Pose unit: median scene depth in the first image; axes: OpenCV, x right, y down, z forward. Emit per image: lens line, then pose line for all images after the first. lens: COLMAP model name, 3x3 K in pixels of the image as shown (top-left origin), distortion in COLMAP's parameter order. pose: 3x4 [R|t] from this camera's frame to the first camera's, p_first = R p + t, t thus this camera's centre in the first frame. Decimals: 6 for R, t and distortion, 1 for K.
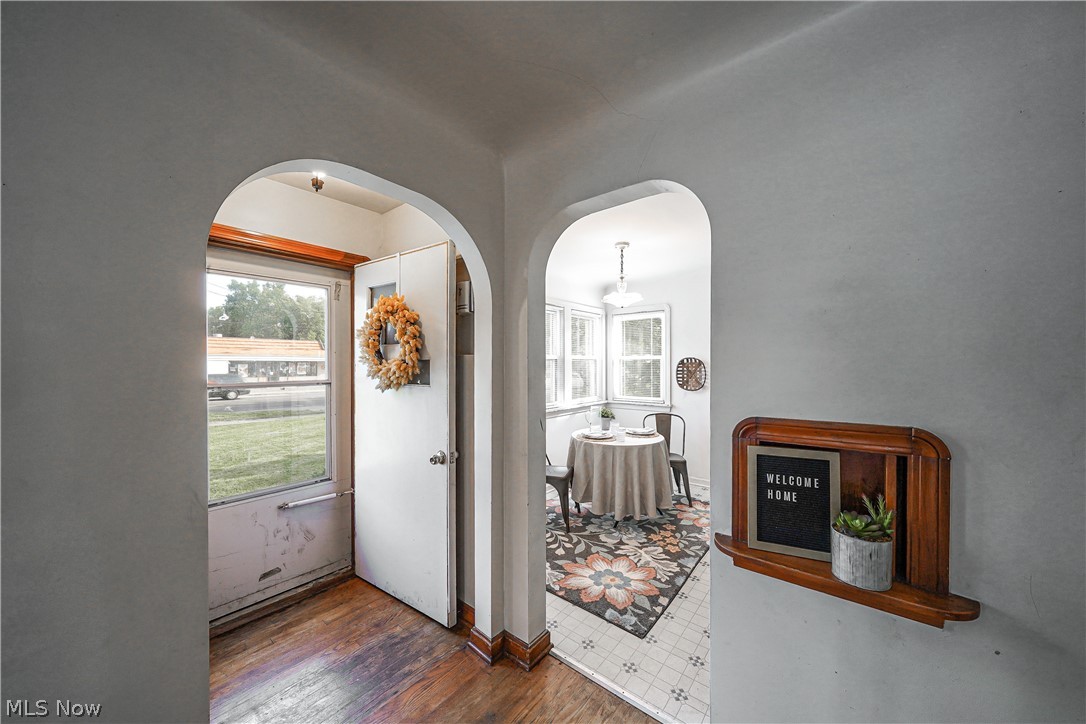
lens RADIAL K [[381.3, 0, 543.0], [0, 381.3, 362.0], [0, 0, 1]] dist [-0.000006, -0.000022]
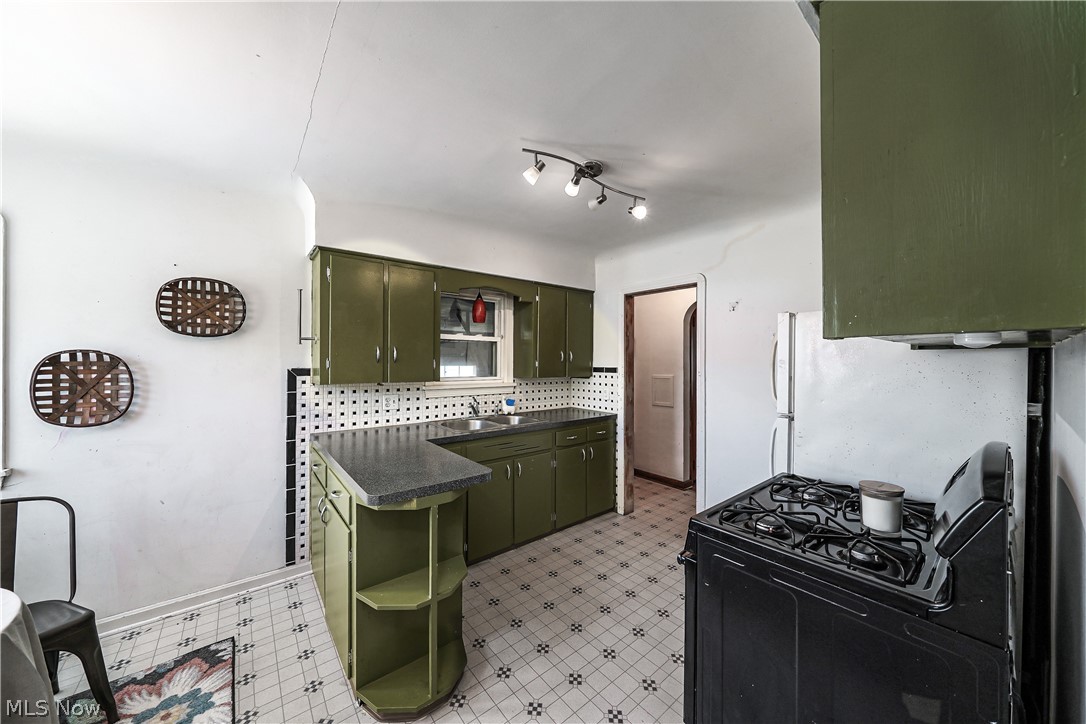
lens RADIAL K [[375.2, 0, 548.0], [0, 375.2, 360.4], [0, 0, 1]] dist [-0.000332, -0.000078]
pose [[0.212197, 0.003591, 0.977220, 0.123294], [0.003721, 0.999983, -0.004482, 0.006002], [-0.977220, 0.004587, 0.212180, 0.583205]]
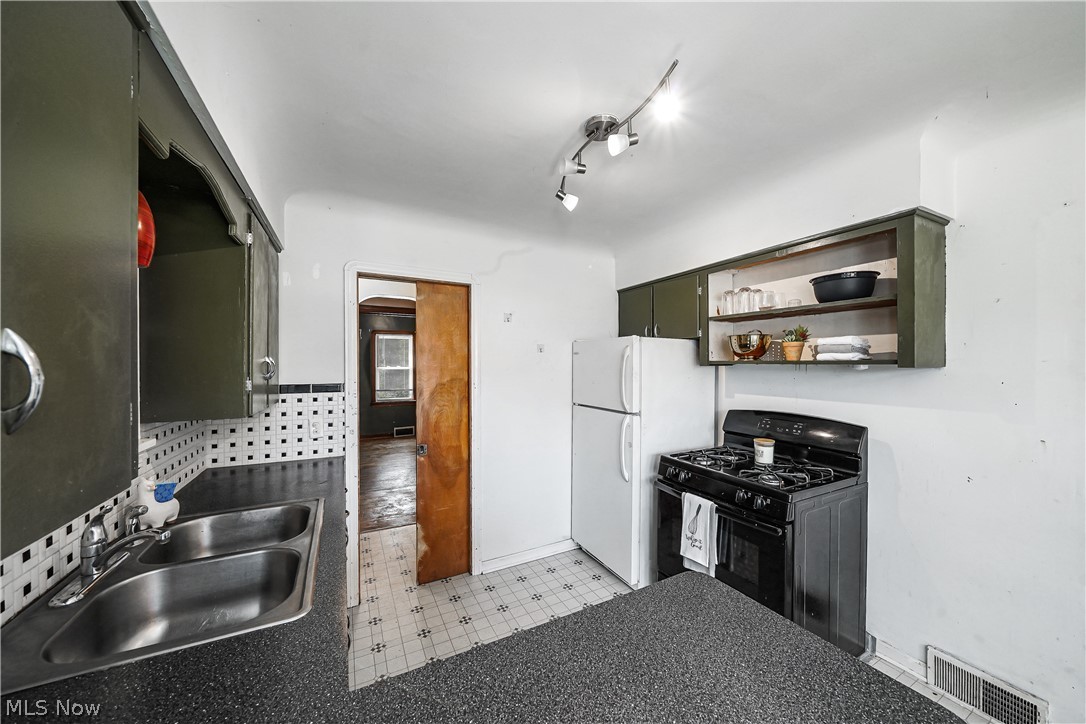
lens RADIAL K [[377.9, 0, 544.1], [0, 377.9, 365.3], [0, 0, 1]] dist [-0.000149, -0.000017]
pose [[-0.913484, -0.000396, 0.406875, 0.642880], [0.004211, 0.999937, 0.010426, -0.018630], [-0.406853, 0.011237, -0.913424, 1.149675]]
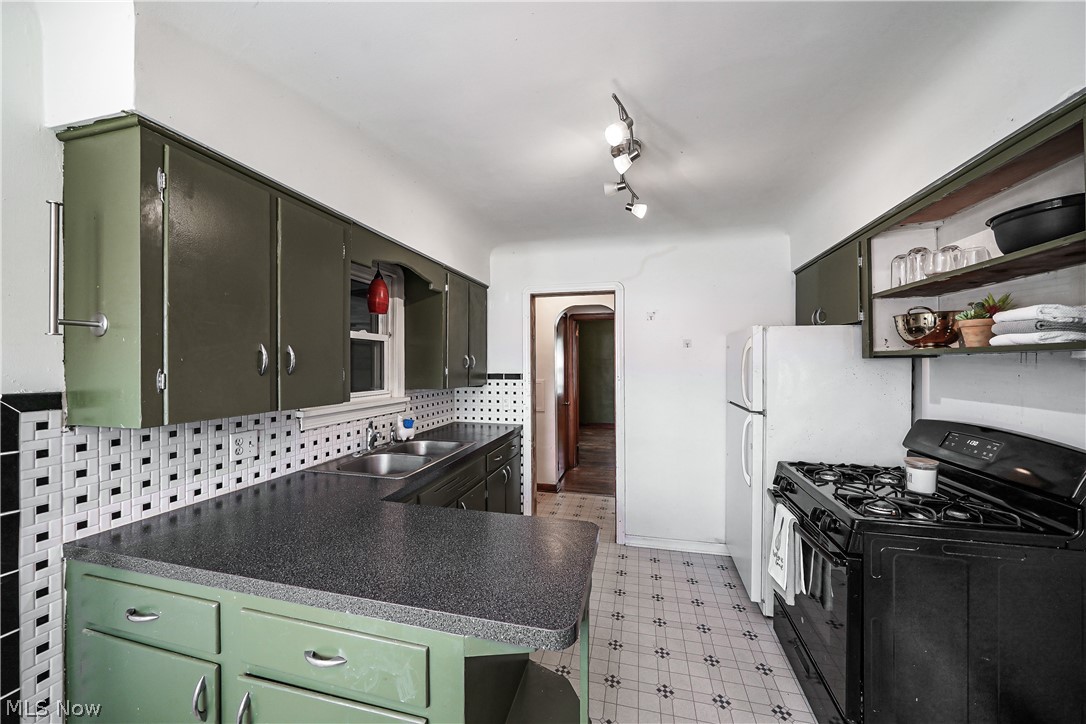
lens RADIAL K [[379.7, 0, 548.1], [0, 379.7, 362.8], [0, 0, 1]] dist [-0.000400, -0.000055]
pose [[-0.415901, 0.005771, 0.909392, 0.302751], [0.010714, 0.999942, -0.001445, -0.004353], [-0.909347, 0.009143, -0.415939, 1.003493]]
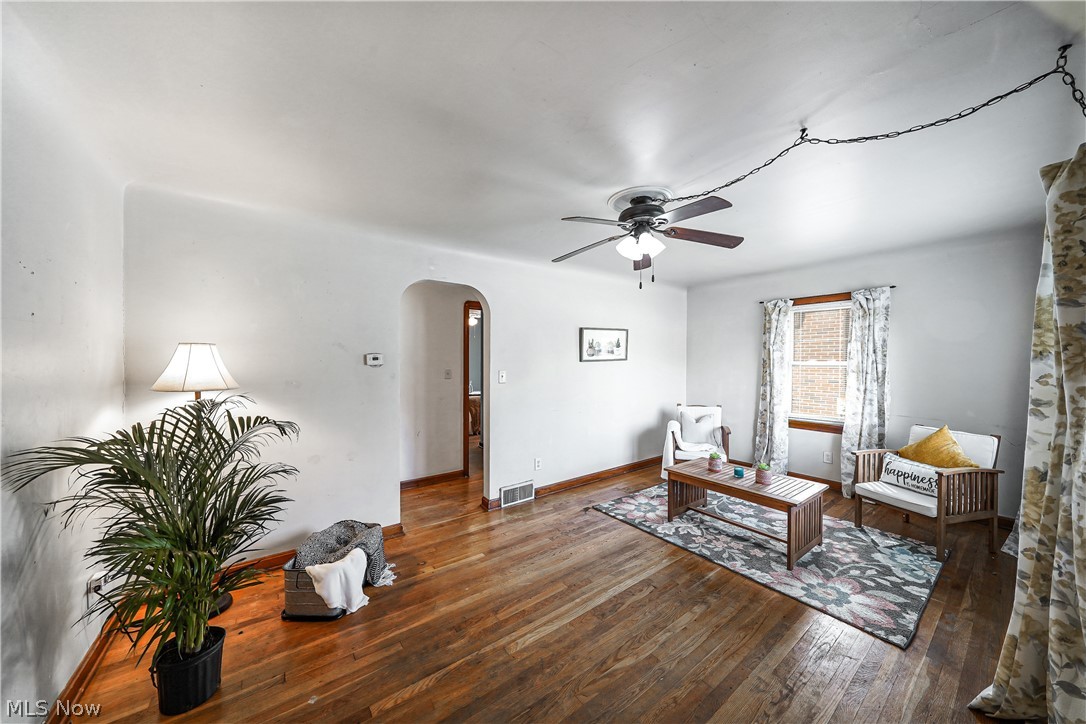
lens RADIAL K [[375.2, 0, 548.0], [0, 375.2, 360.4], [0, 0, 1]] dist [-0.000332, -0.000078]
pose [[-0.238767, 0.005970, -0.971059, 1.368421], [-0.013418, 0.999865, 0.009446, 0.006509], [0.970984, 0.015286, -0.238654, 0.815553]]
